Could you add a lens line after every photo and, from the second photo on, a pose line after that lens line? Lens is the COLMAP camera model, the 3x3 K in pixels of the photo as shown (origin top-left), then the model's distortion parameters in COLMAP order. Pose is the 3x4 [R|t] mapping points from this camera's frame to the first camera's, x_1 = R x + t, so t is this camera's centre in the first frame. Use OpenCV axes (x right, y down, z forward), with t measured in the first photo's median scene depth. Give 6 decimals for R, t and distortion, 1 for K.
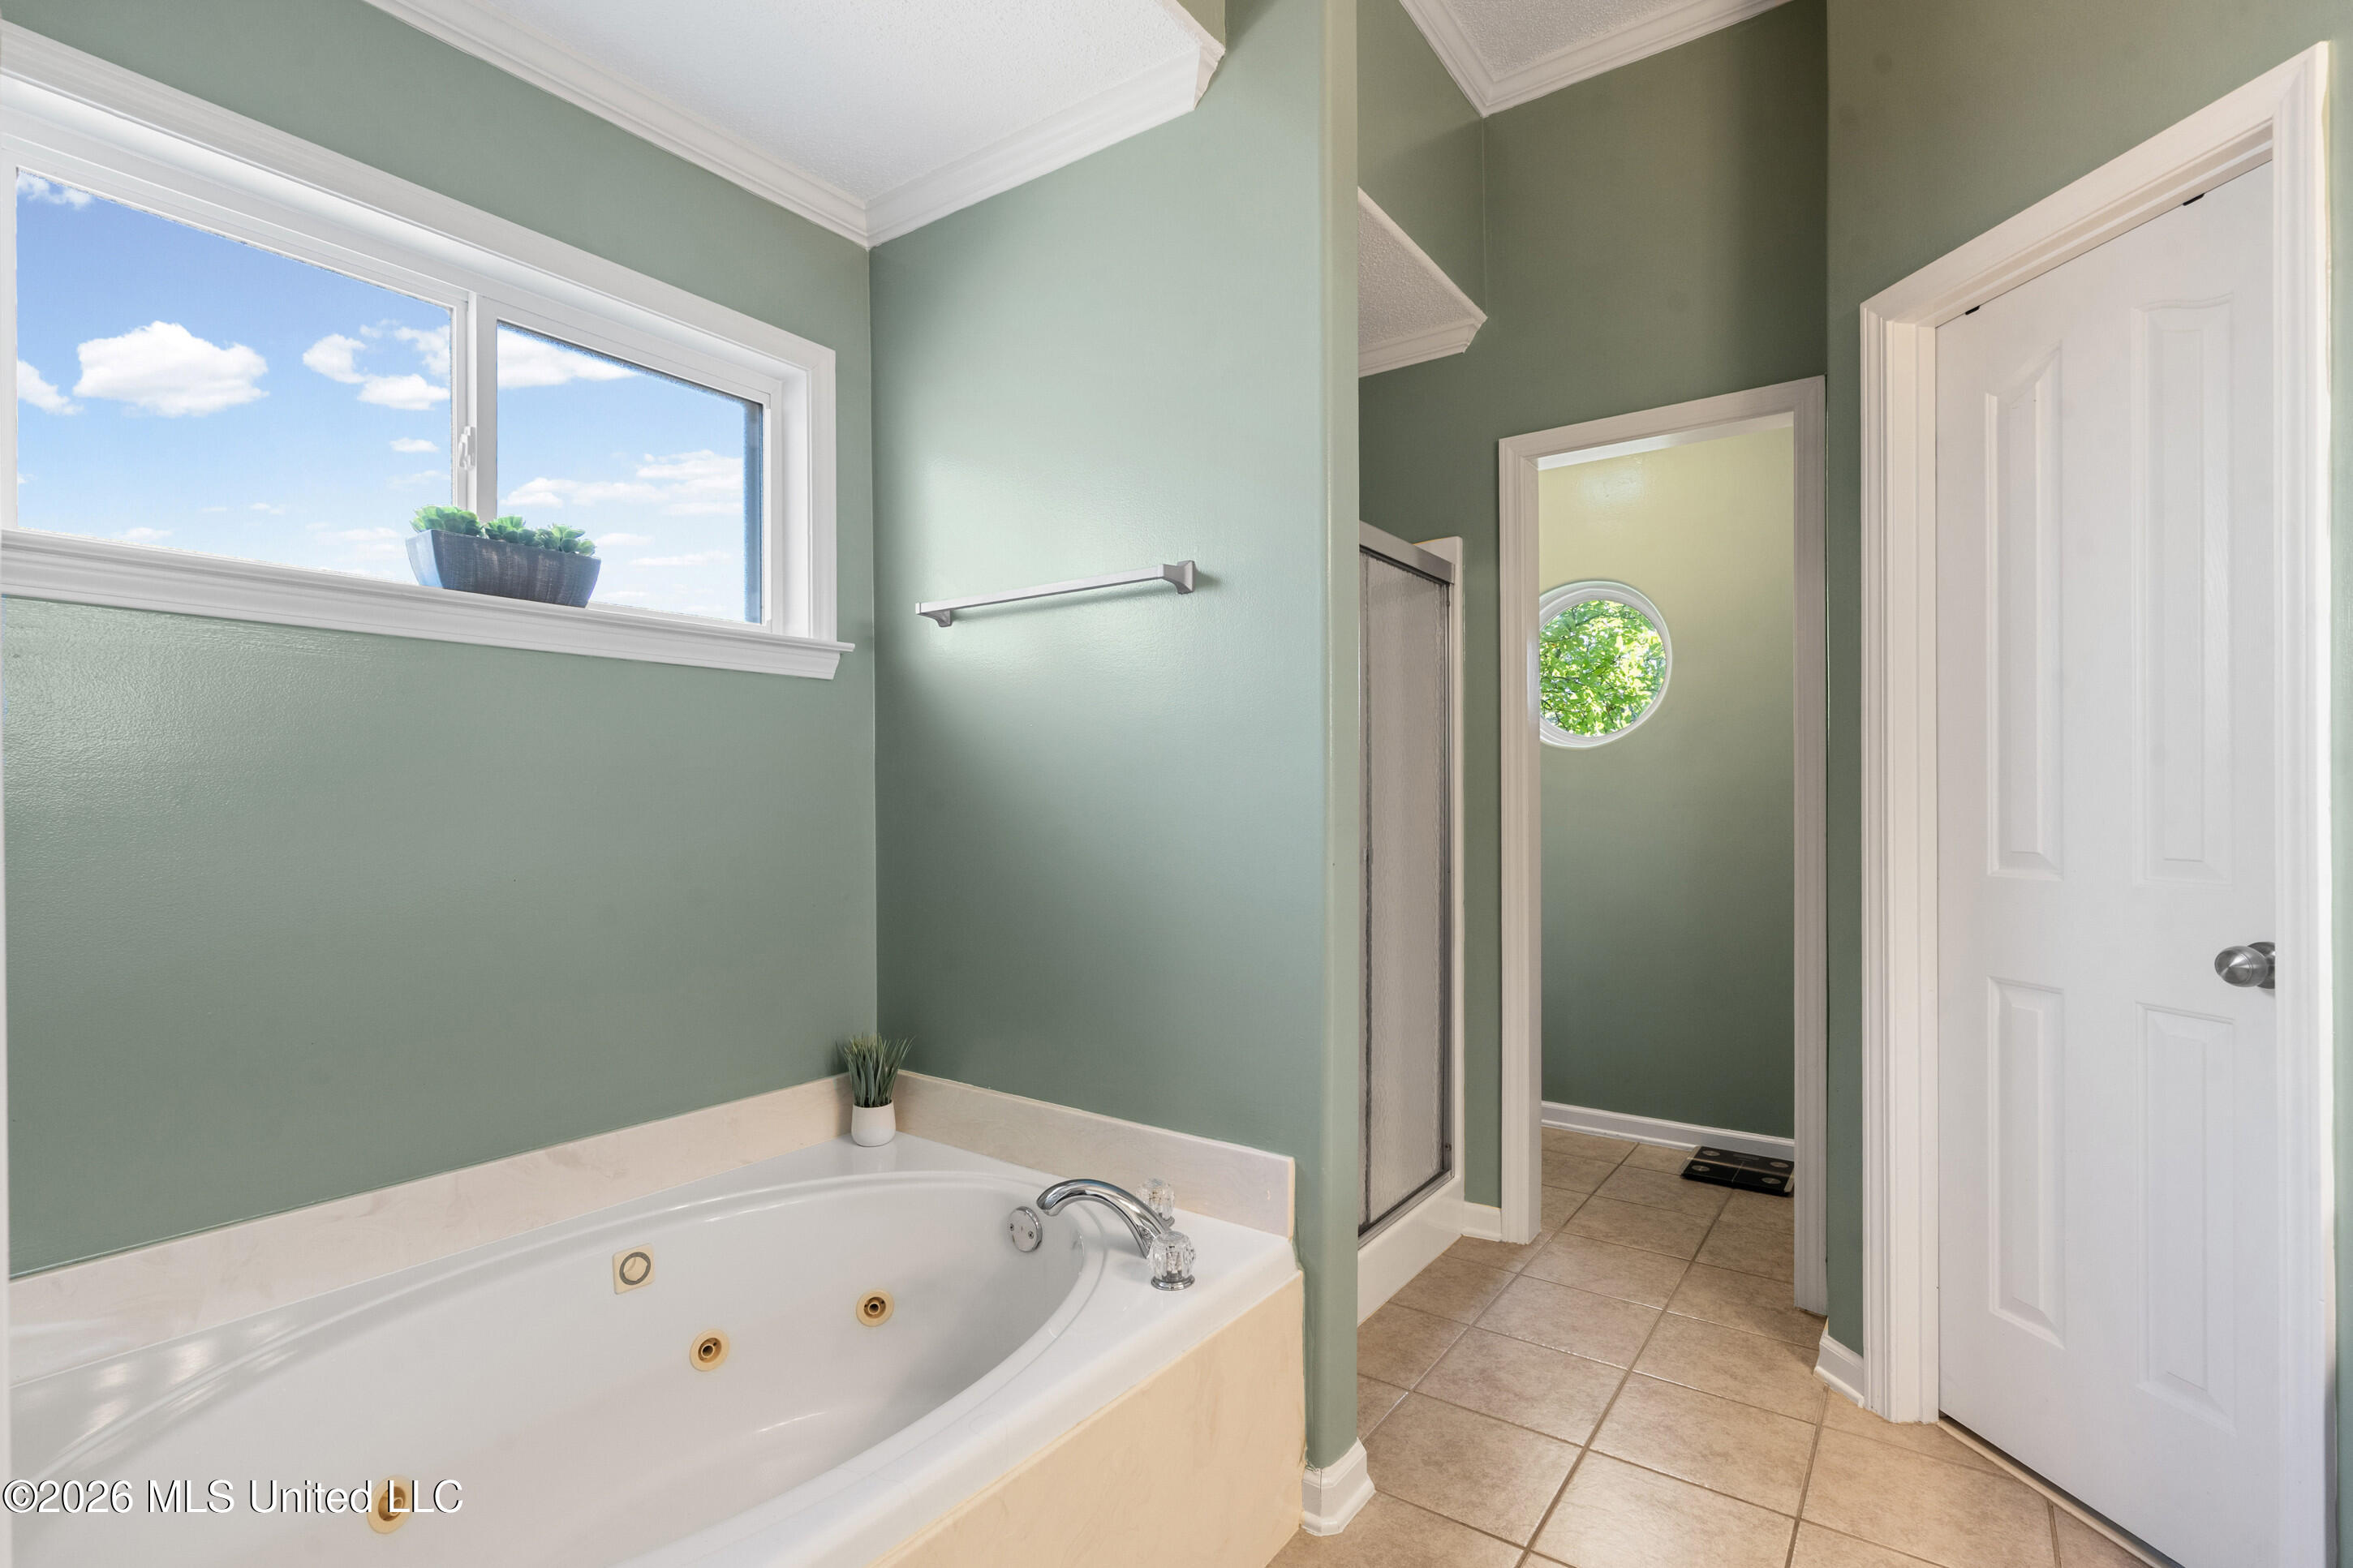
lens RADIAL K [[1084.8, 0, 1170.3], [0, 1084.8, 789.0], [0, 0, 1]] dist [-0.002168, -0.000033]
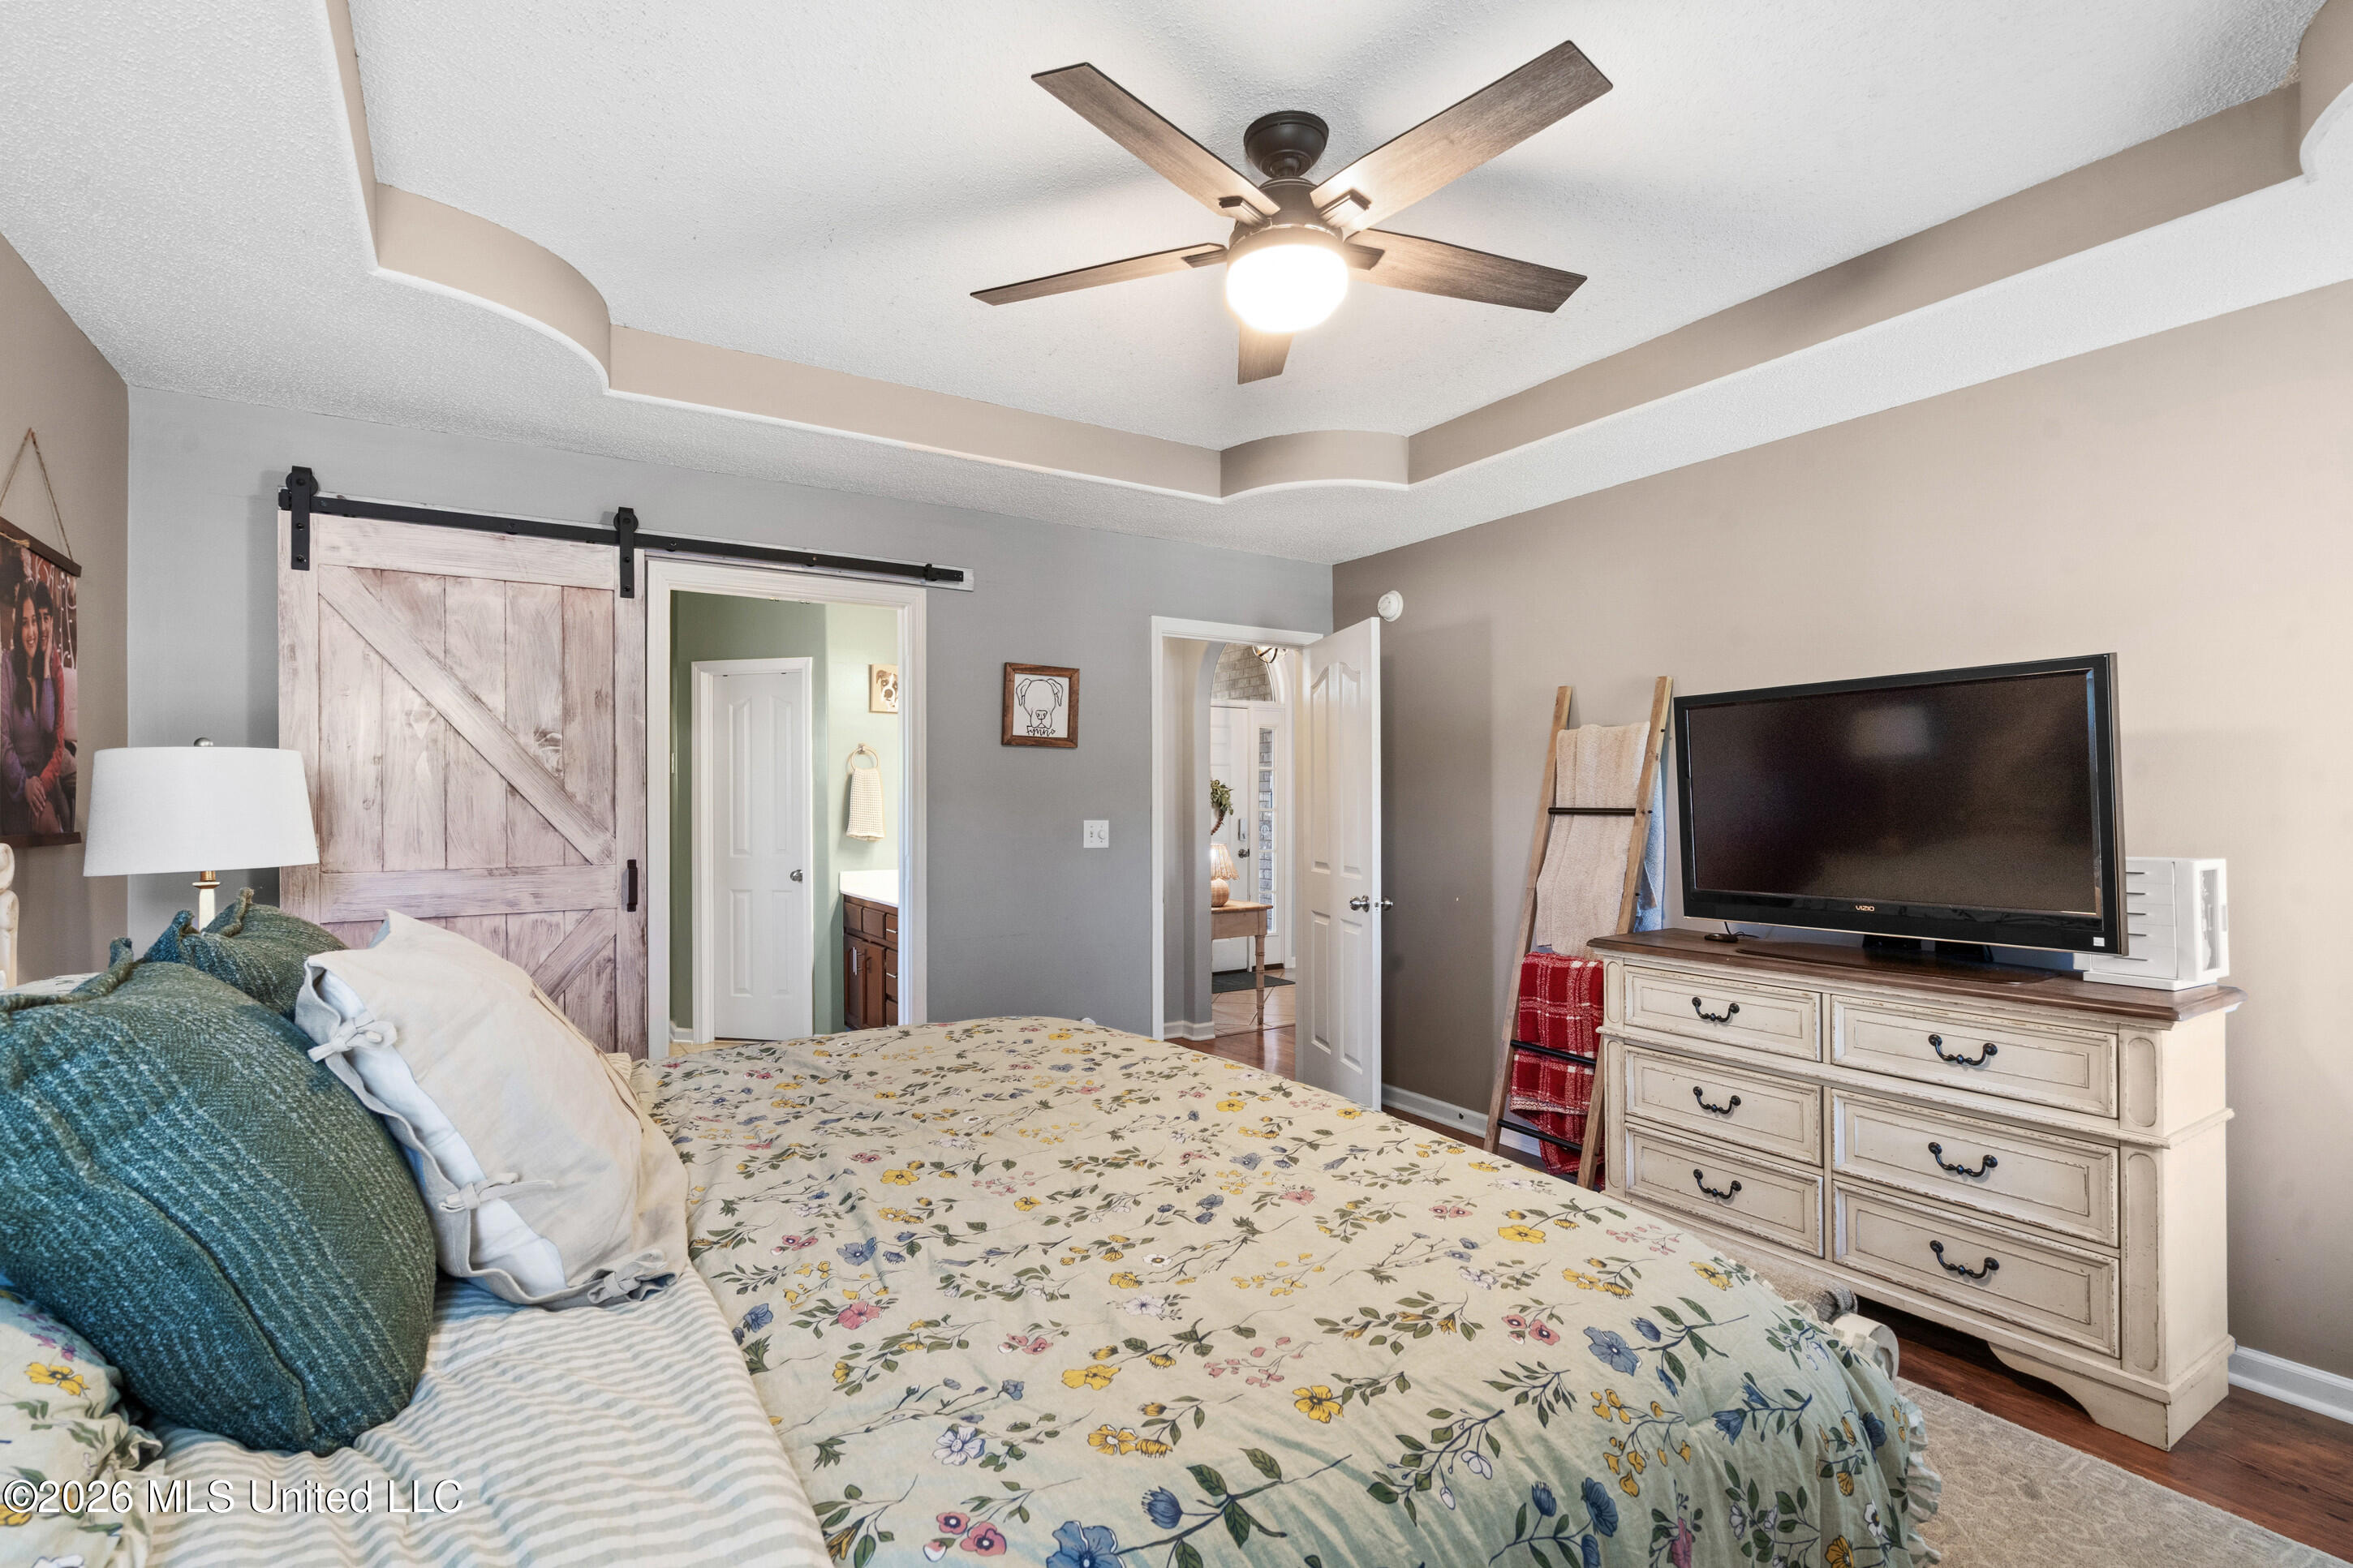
lens RADIAL K [[1084.8, 0, 1174.5], [0, 1084.8, 792.7], [0, 0, 1]] dist [-0.002168, -0.000033]
pose [[0.378374, 0.009215, 0.925607, -1.742906], [0.003193, 0.999932, -0.011260, -0.071430], [-0.925647, 0.007216, 0.378318, -1.442367]]
